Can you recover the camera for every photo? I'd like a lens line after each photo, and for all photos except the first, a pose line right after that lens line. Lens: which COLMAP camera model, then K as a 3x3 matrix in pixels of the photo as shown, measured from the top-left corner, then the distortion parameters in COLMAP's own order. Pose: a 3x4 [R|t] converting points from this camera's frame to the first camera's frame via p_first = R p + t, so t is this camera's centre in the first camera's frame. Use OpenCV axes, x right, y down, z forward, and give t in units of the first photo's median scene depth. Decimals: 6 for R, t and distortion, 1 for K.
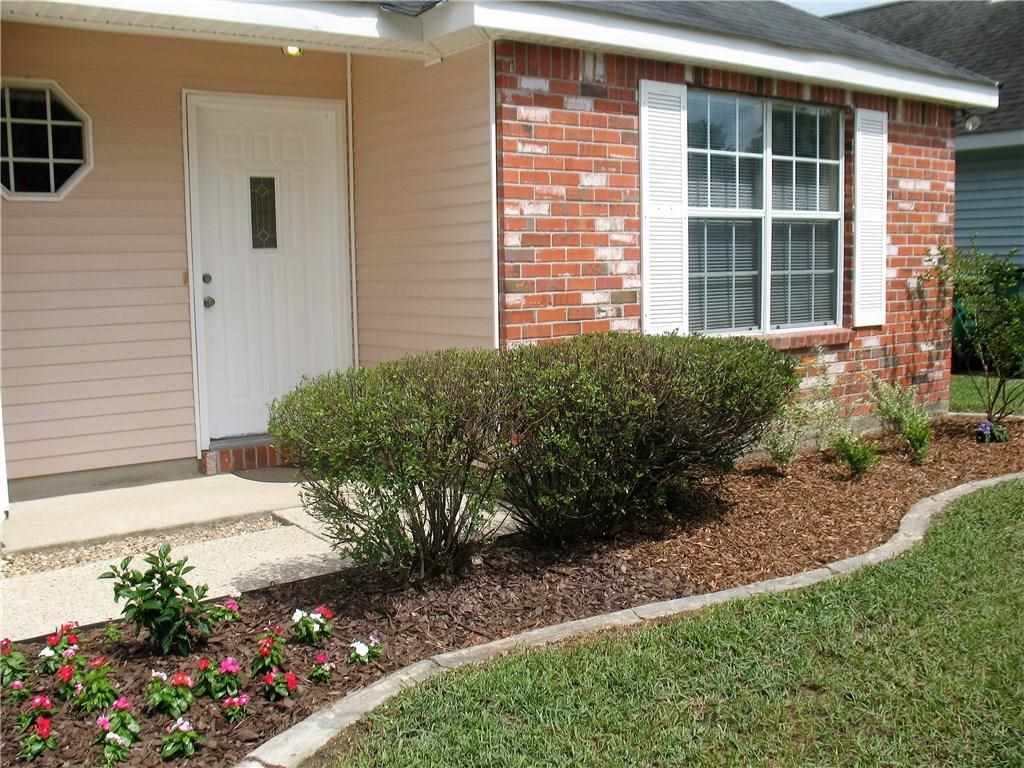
lens RADIAL K [[1076.0, 0, 512.0], [0, 1076.0, 387.2], [0, 0, 1]] dist [-0.117954, 0.000000]
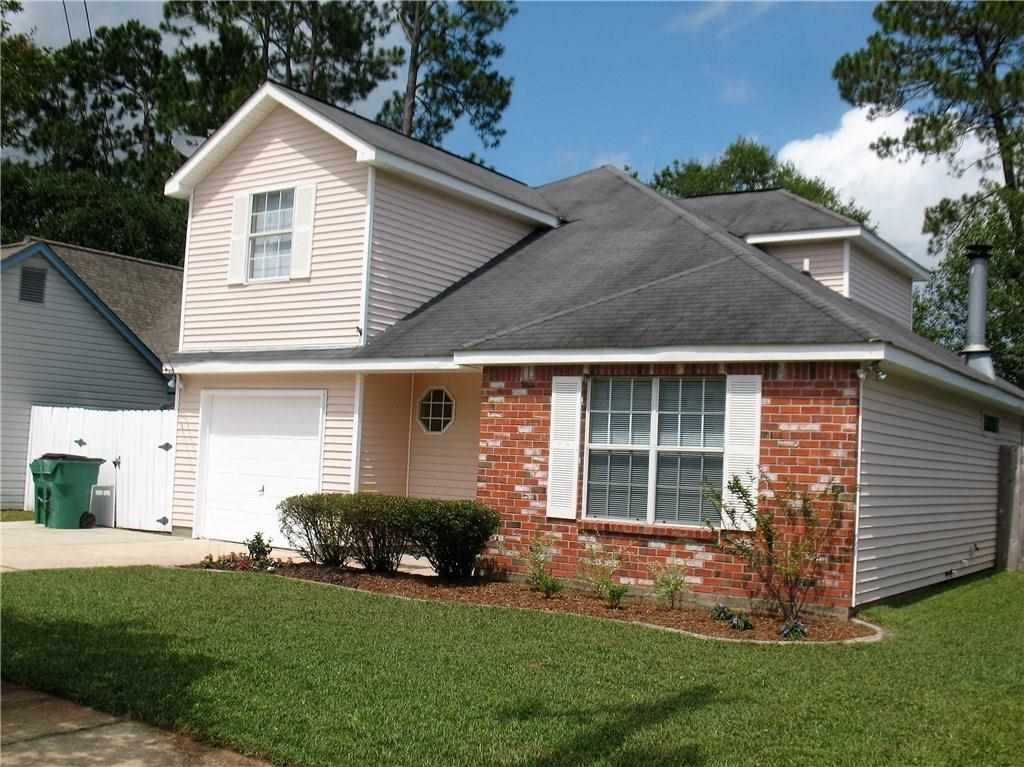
lens RADIAL K [[1076.0, 0, 512.2], [0, 1076.0, 382.3], [0, 0, 1]] dist [-0.117954, 0.000000]
pose [[0.317937, -0.034880, -0.947470, 1.897765], [-0.159322, 0.983147, -0.089656, -0.092999], [0.934630, 0.179458, 0.307022, 0.335406]]
